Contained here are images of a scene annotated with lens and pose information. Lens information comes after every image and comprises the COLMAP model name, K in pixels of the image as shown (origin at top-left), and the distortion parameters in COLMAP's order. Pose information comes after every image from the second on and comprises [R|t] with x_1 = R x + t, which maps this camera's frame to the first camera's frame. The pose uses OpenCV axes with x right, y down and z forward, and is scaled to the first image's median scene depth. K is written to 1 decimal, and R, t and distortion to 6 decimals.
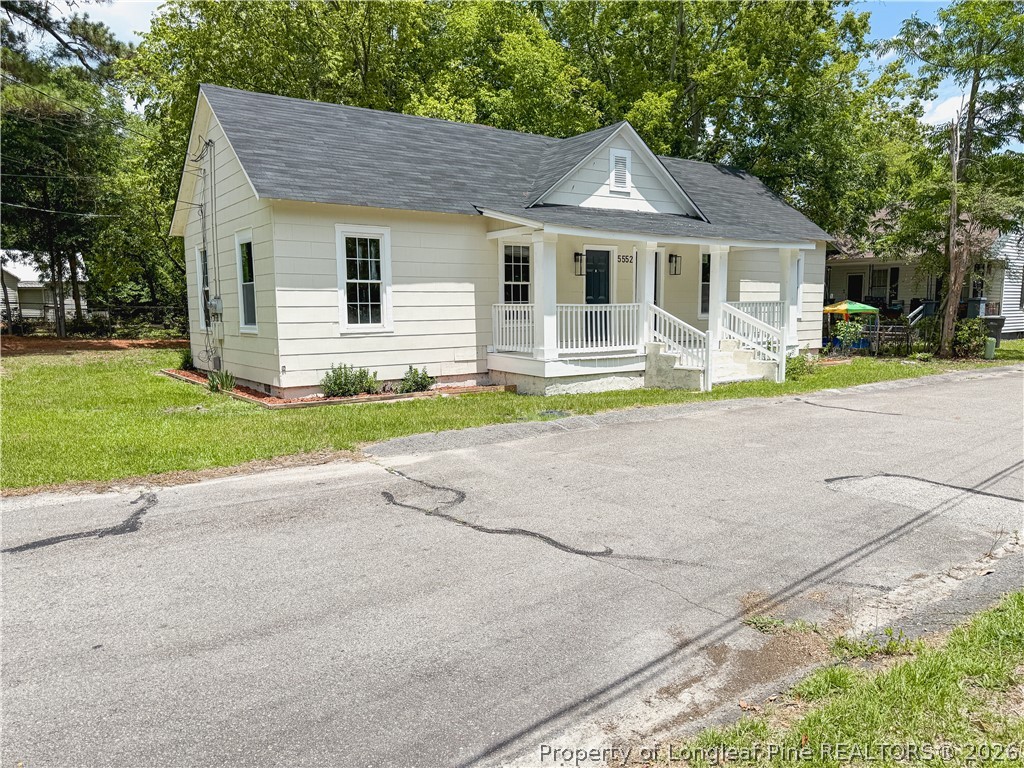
lens RADIAL K [[720.5, 0, 511.5], [0, 720.5, 386.0], [0, 0, 1]] dist [0.060187, -0.005322]
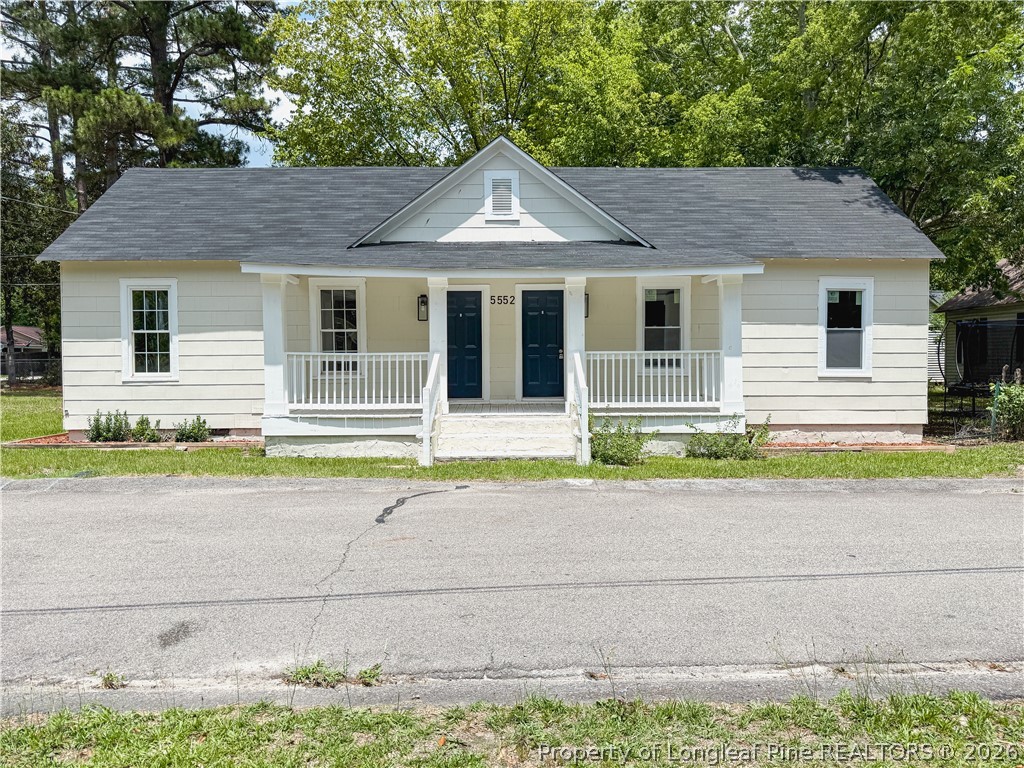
lens RADIAL K [[720.5, 0, 512.6], [0, 720.5, 377.3], [0, 0, 1]] dist [0.060187, -0.005322]
pose [[0.825782, 0.015975, -0.563763, 0.774884], [-0.064840, 0.995660, -0.066762, -0.041914], [0.560249, 0.091685, 0.823234, 0.419247]]
